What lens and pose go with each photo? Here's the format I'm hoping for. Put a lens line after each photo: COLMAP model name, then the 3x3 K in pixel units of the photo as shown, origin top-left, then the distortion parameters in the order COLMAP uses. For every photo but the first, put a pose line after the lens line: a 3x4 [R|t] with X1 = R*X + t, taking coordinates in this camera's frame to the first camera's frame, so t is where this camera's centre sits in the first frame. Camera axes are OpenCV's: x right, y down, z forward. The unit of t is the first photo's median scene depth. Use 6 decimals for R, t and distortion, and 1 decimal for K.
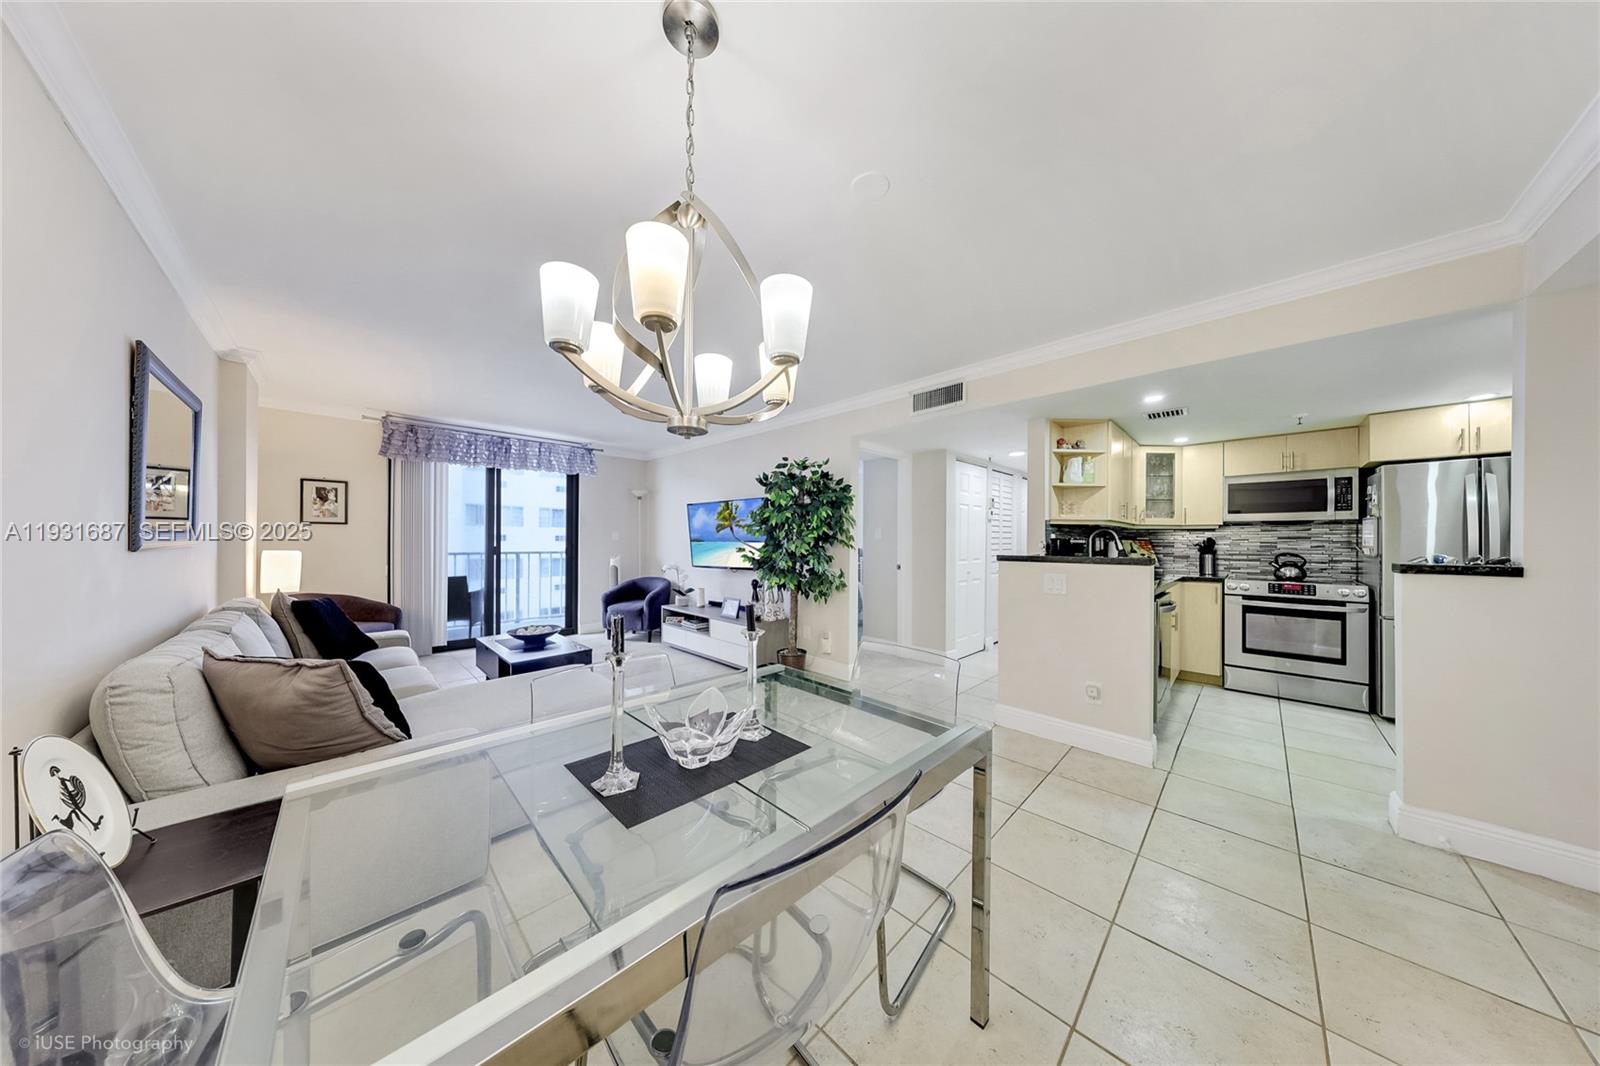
lens RADIAL K [[459.1, 0, 800.3], [0, 459.1, 538.5], [0, 0, 1]] dist [-0.000663, 0.000031]
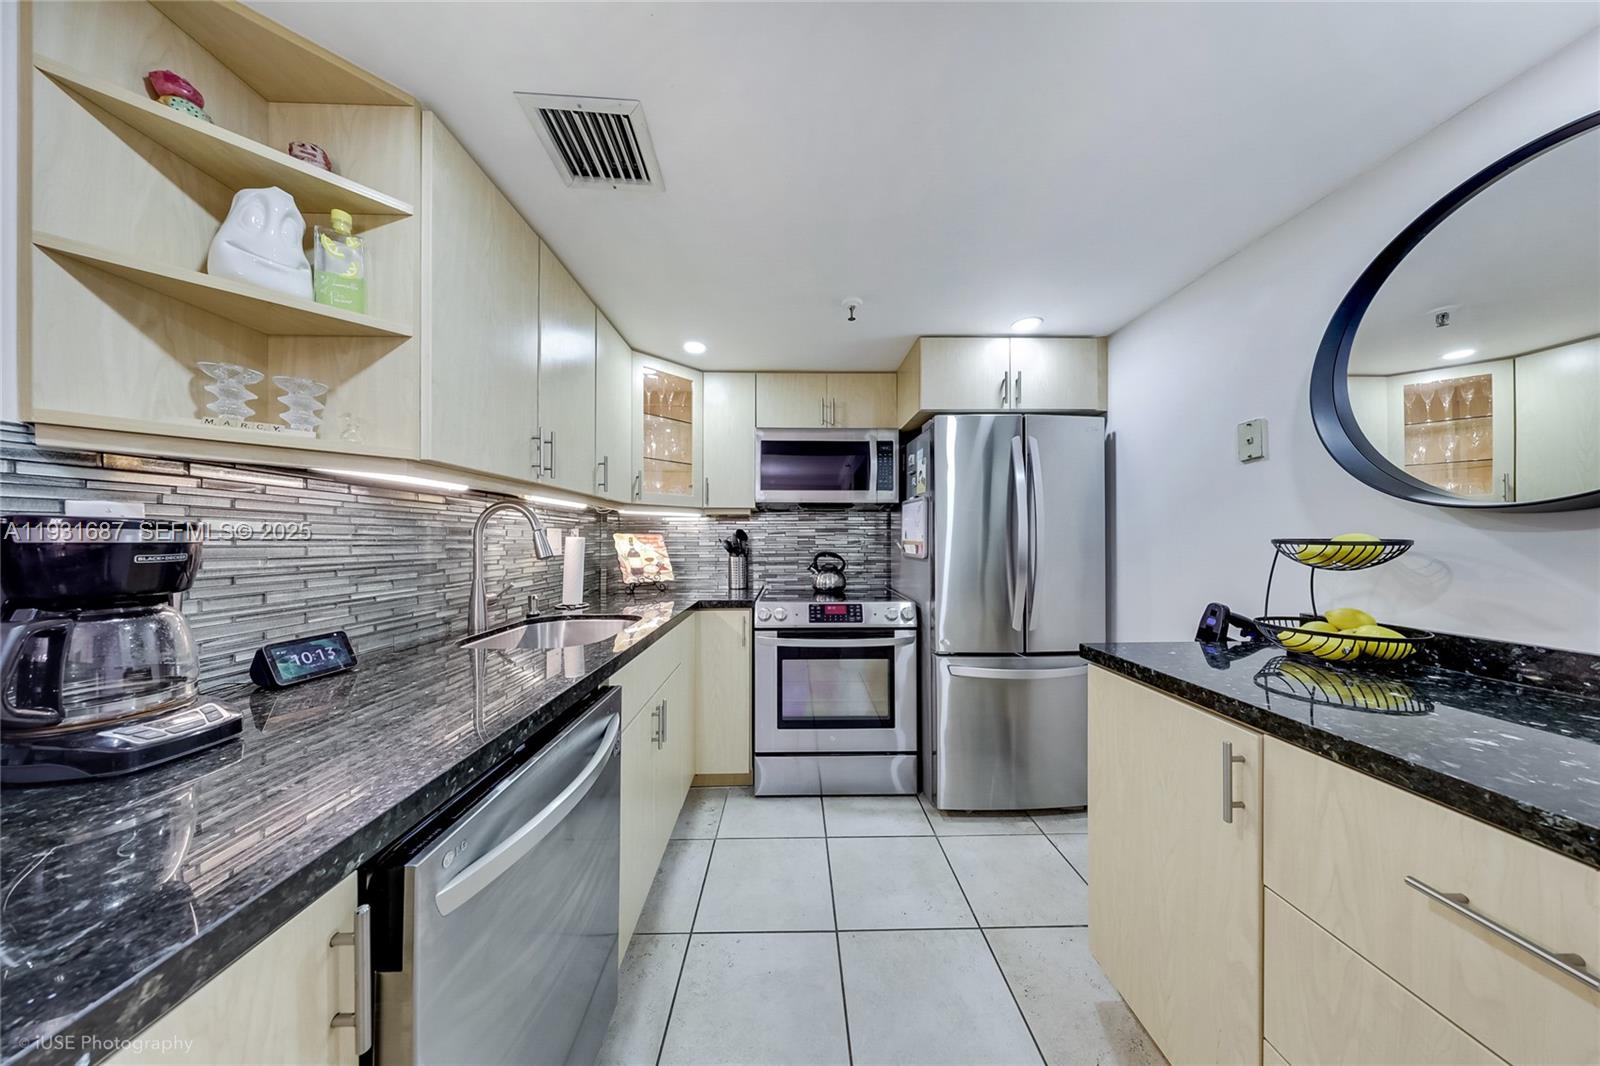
lens RADIAL K [[521.4, 0, 803.2], [0, 521.4, 534.5], [0, 0, 1]] dist [-0.000028, 0.000000]
pose [[0.694202, -0.003852, 0.719770, 0.519016], [0.000838, 0.999989, 0.004543, 0.002118], [-0.719780, -0.002551, 0.694198, 0.526476]]
